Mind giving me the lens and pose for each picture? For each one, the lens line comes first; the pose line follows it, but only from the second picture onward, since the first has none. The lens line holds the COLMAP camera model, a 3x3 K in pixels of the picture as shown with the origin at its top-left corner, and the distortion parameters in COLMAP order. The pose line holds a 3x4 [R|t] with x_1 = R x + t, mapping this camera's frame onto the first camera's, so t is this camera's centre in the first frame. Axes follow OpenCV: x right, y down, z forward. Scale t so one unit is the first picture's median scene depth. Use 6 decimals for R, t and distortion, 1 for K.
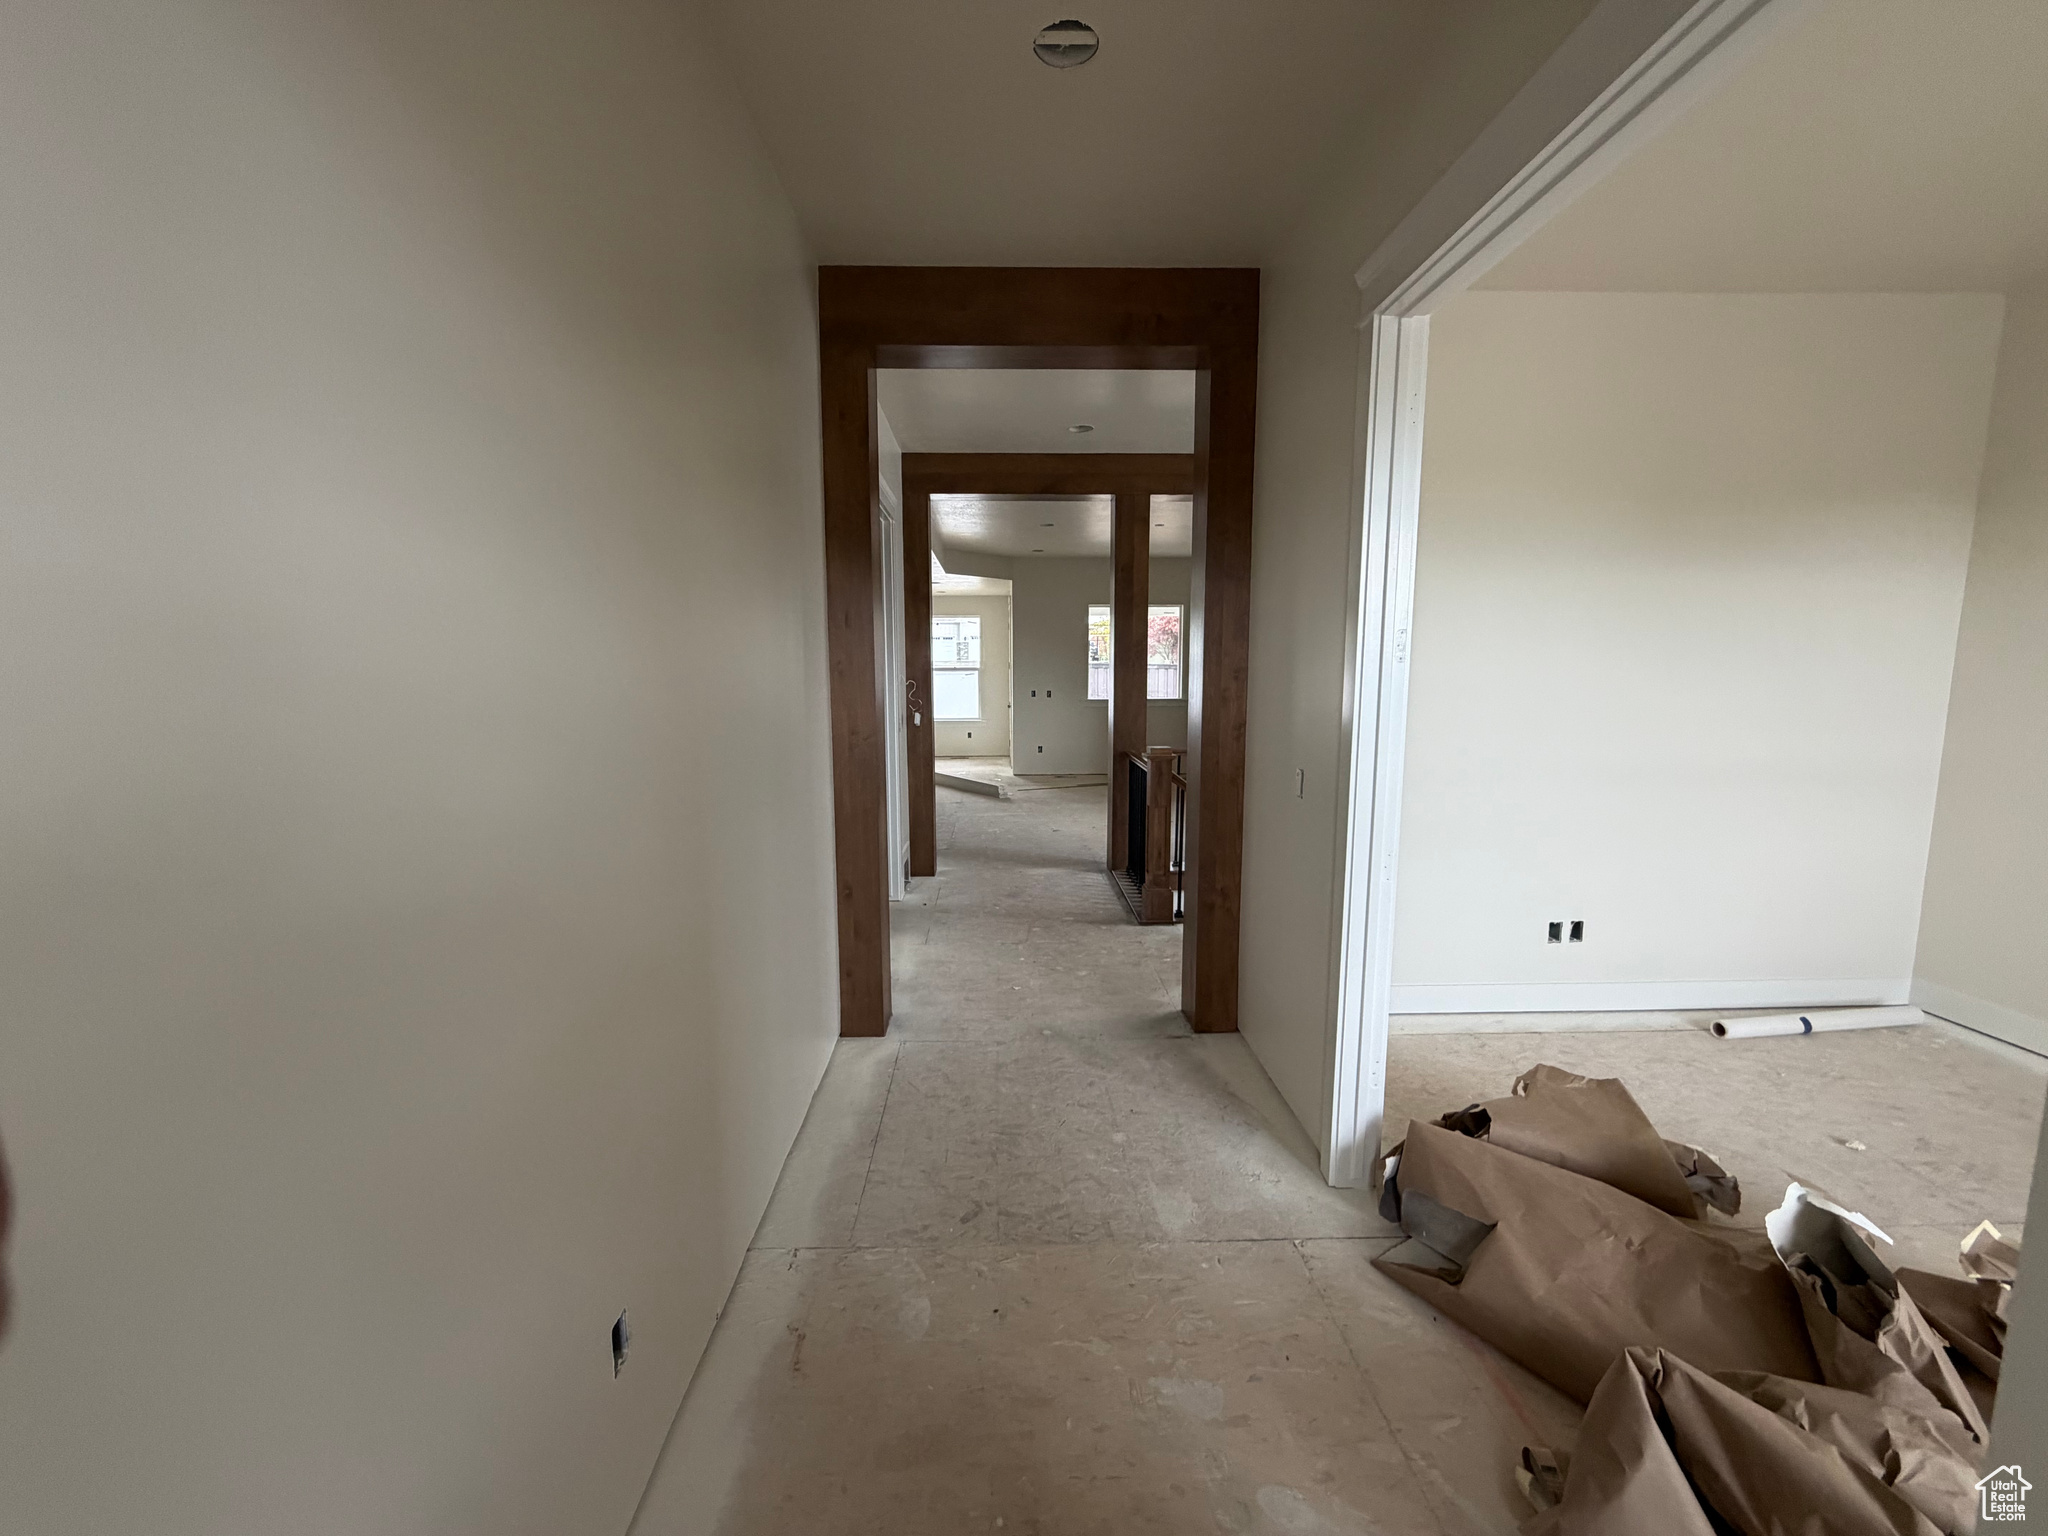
lens RADIAL K [[817.3, 0, 1022.5], [0, 817.3, 765.1], [0, 0, 1]] dist [0.000246, 0.000183]
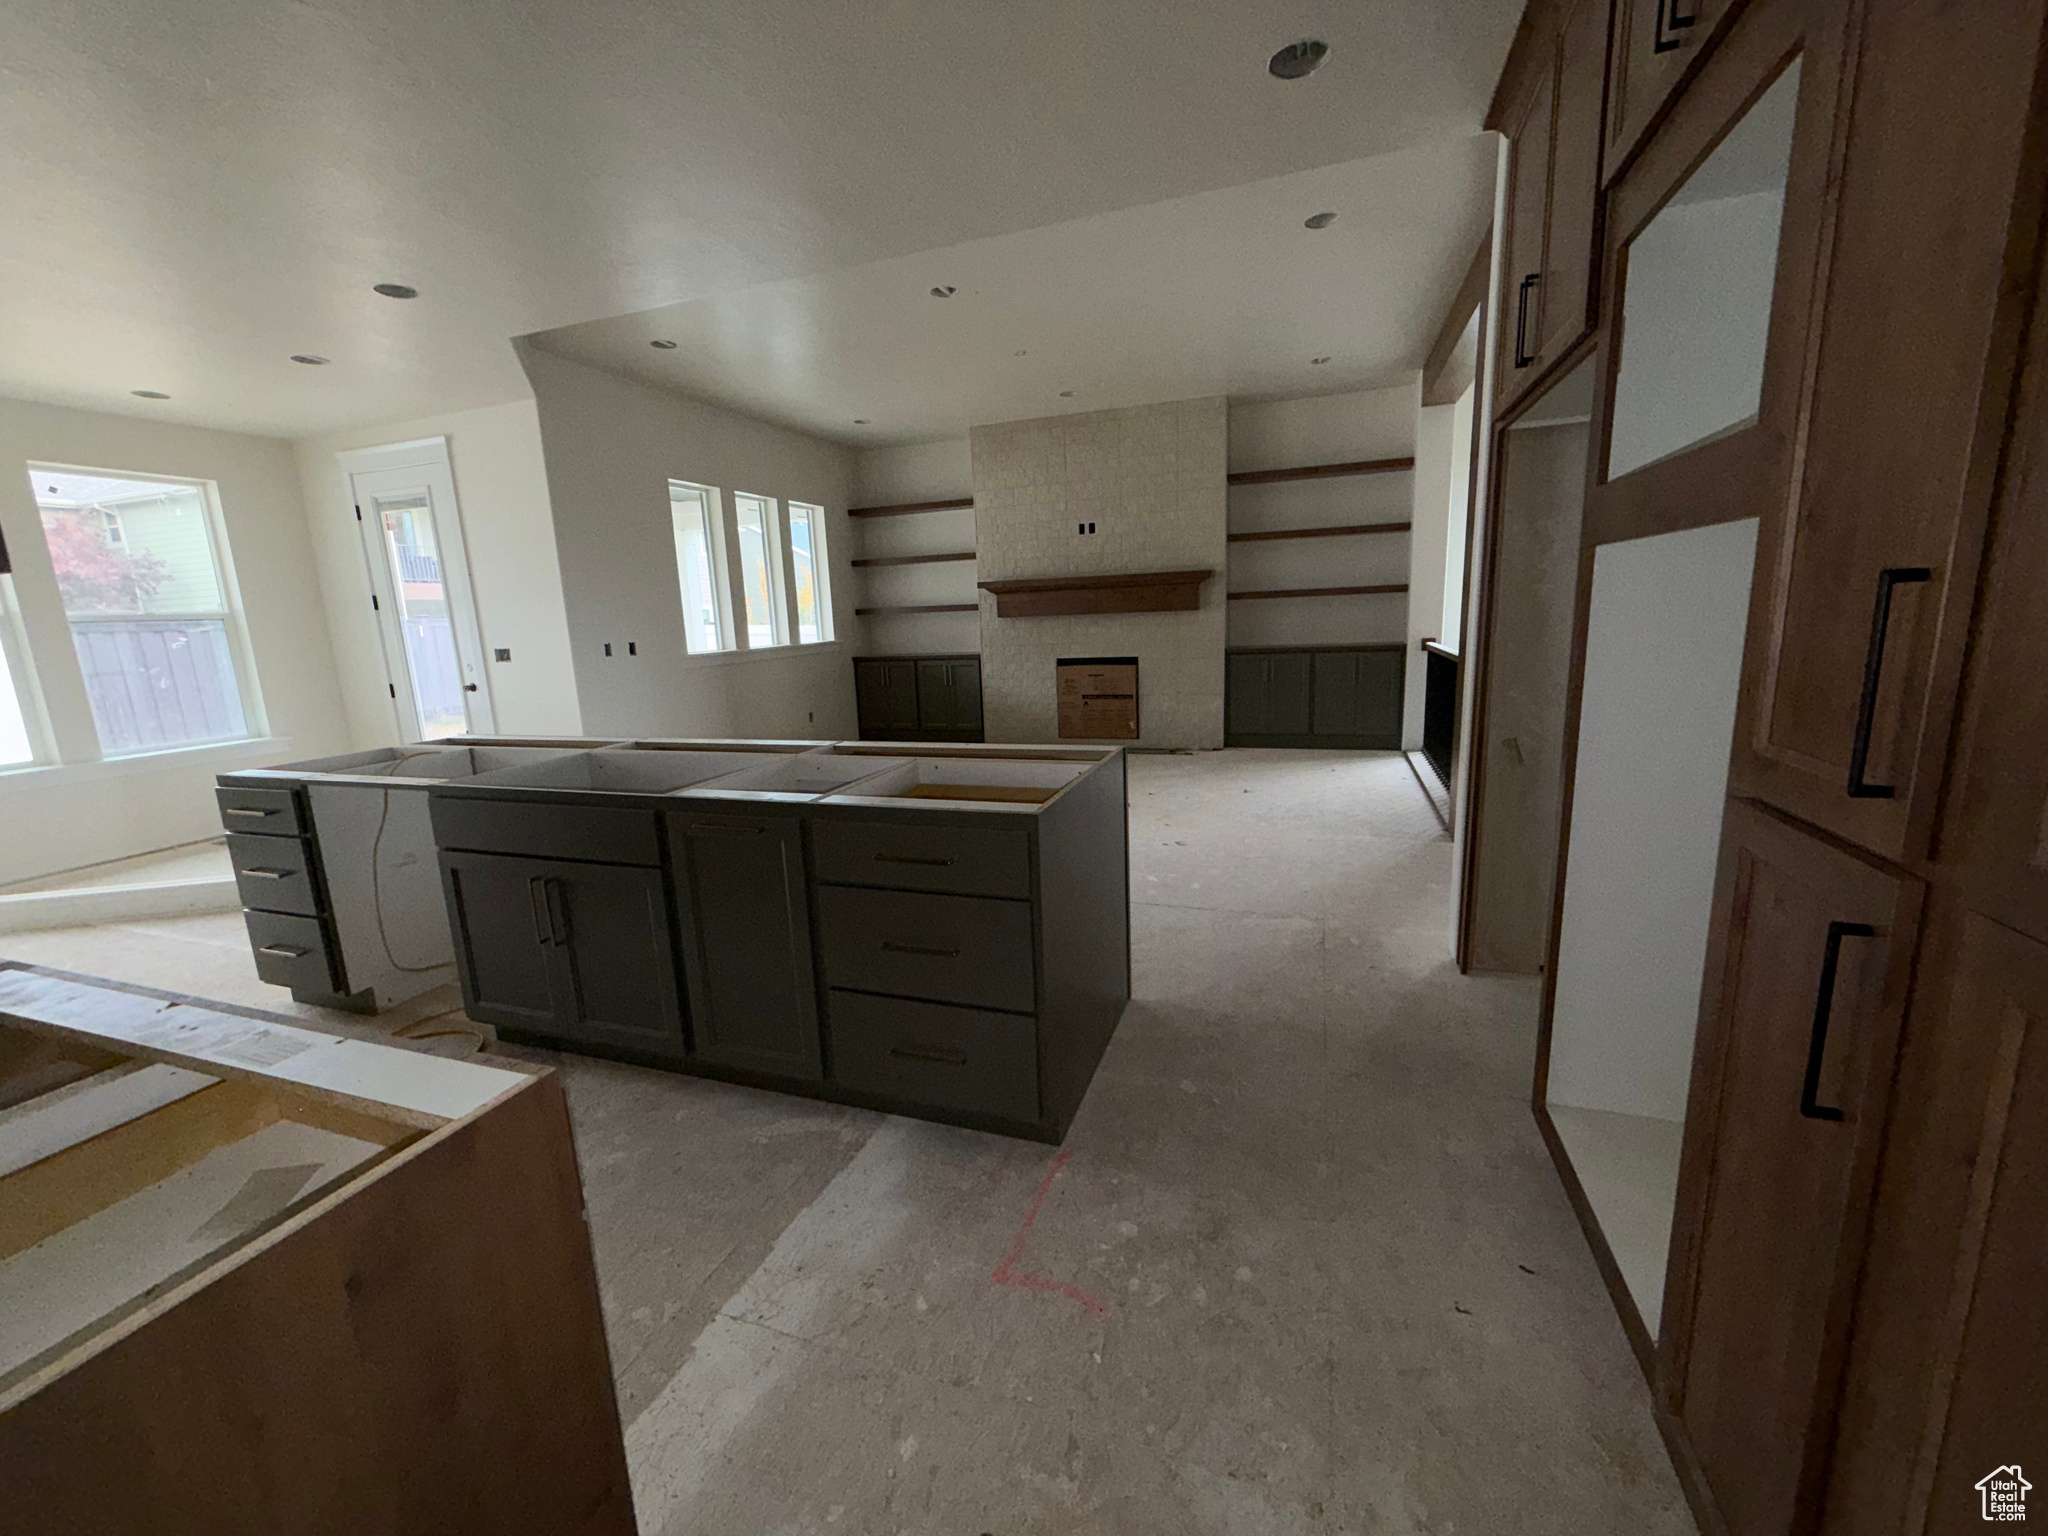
lens RADIAL K [[817.3, 0, 1015.2], [0, 817.3, 772.0], [0, 0, 1]] dist [0.000246, 0.000183]
pose [[0.371940, -0.192044, 0.908174, -0.358572], [0.149475, 0.977988, 0.145590, -0.050131], [-0.916143, 0.081599, 0.392459, 0.585020]]
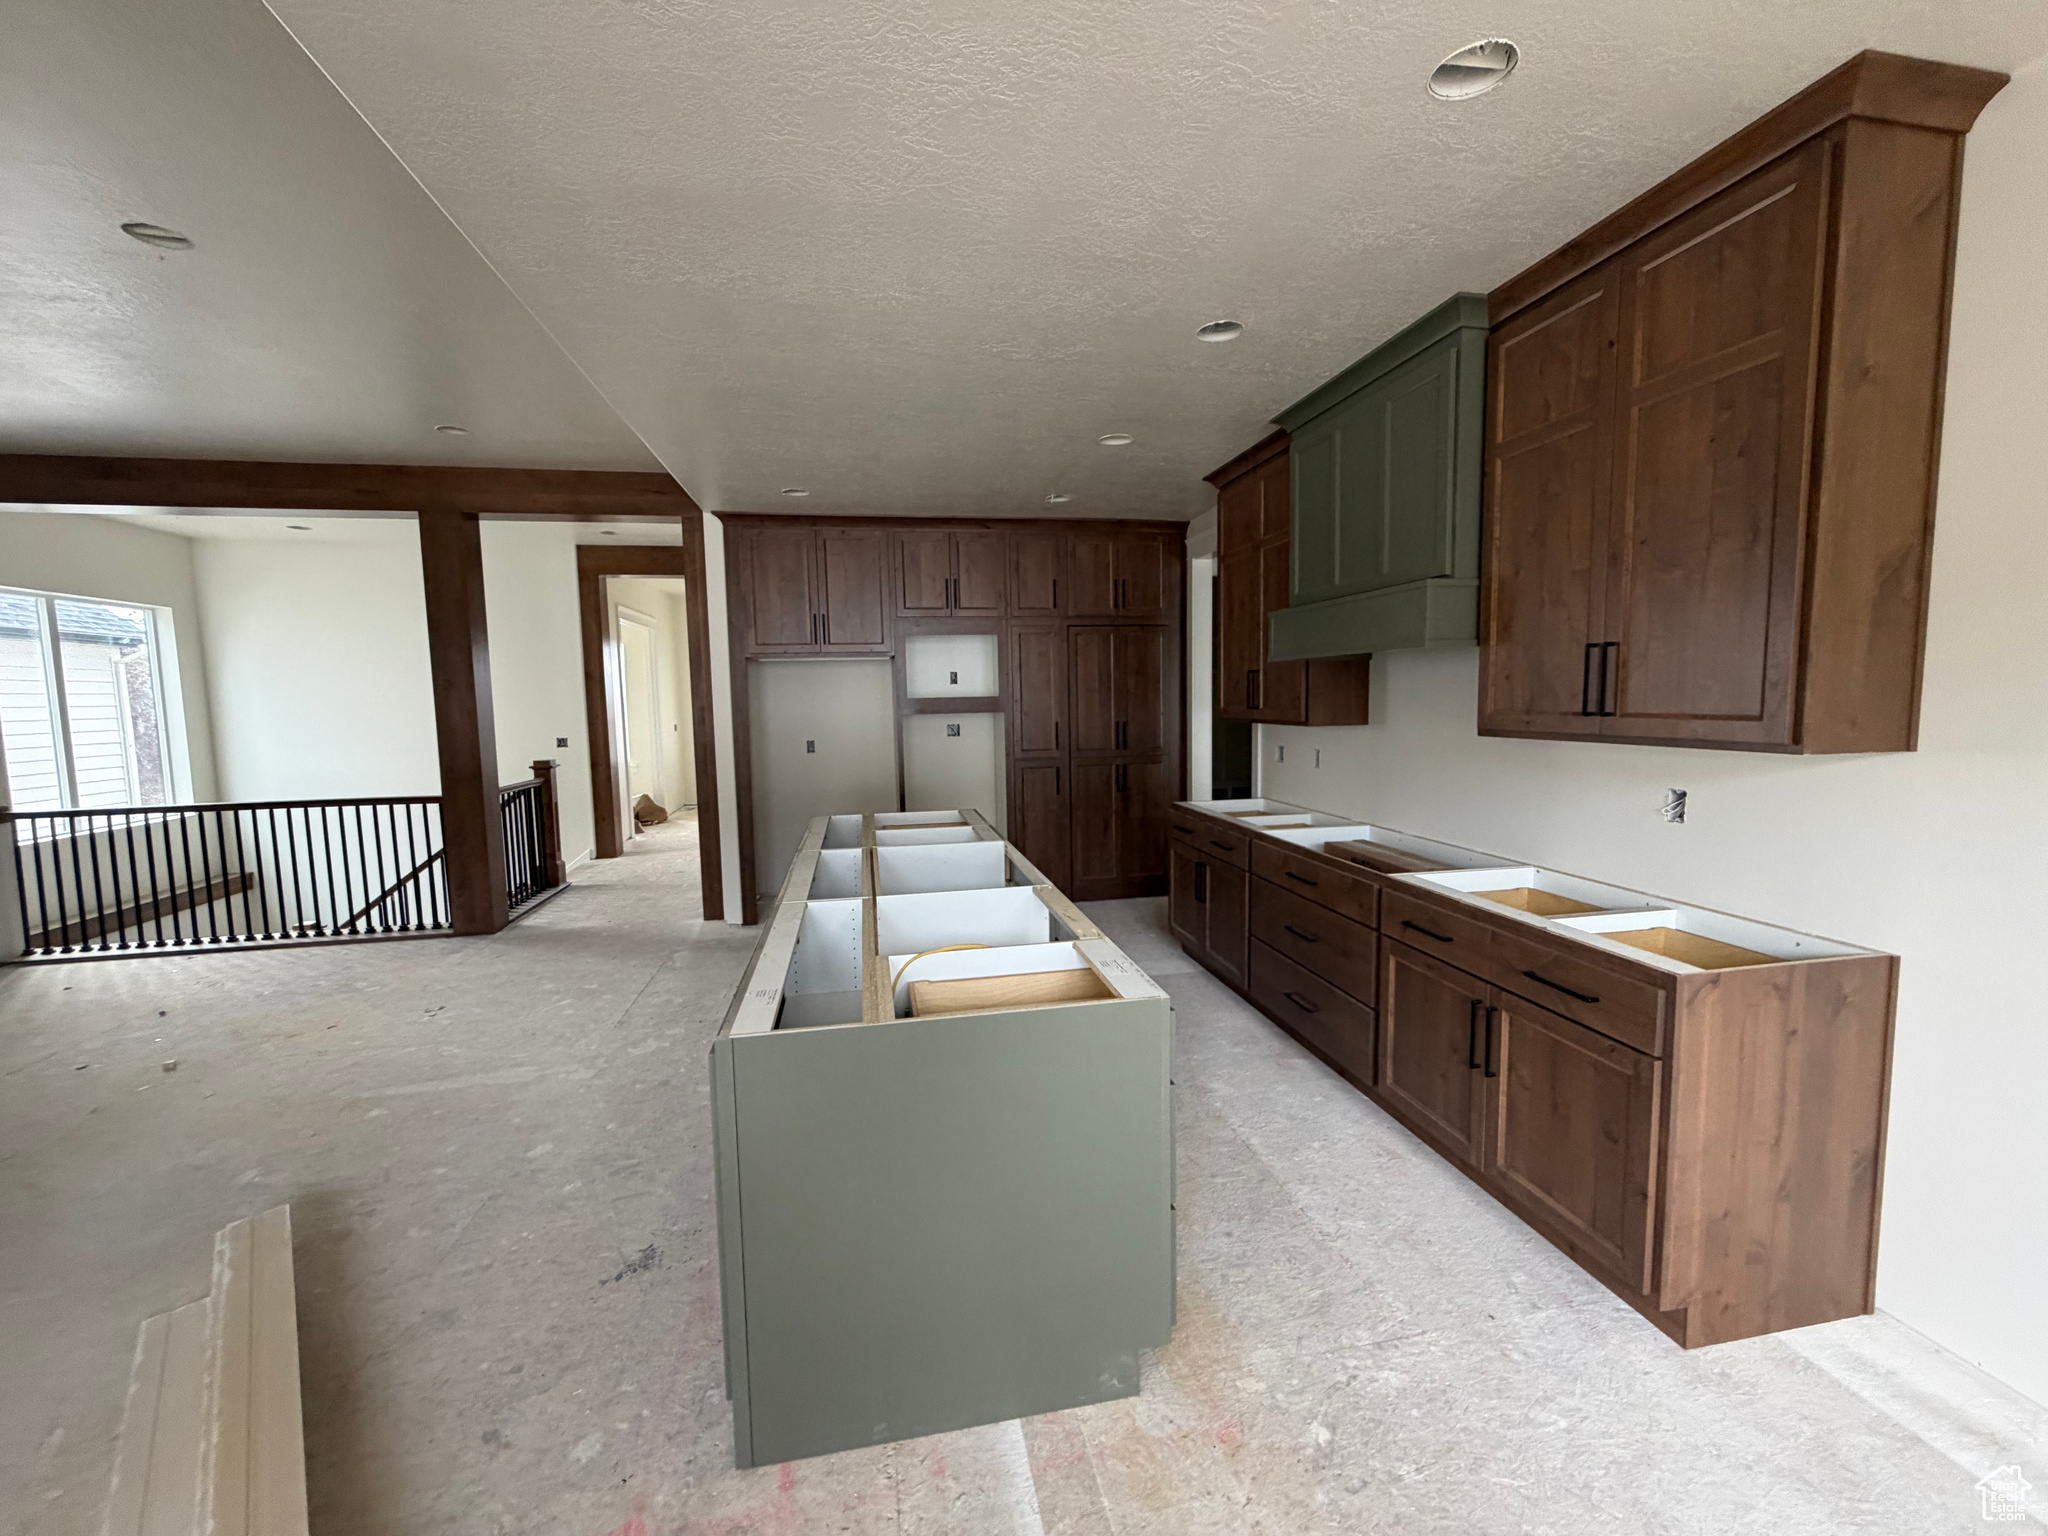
lens RADIAL K [[817.3, 0, 1020.1], [0, 817.3, 768.9], [0, 0, 1]] dist [0.000246, 0.000183]
pose [[-0.987448, 0.037223, -0.153495, -0.174361], [0.004907, 0.978592, 0.205751, -0.121646], [0.157867, 0.202415, -0.966492, 1.037095]]
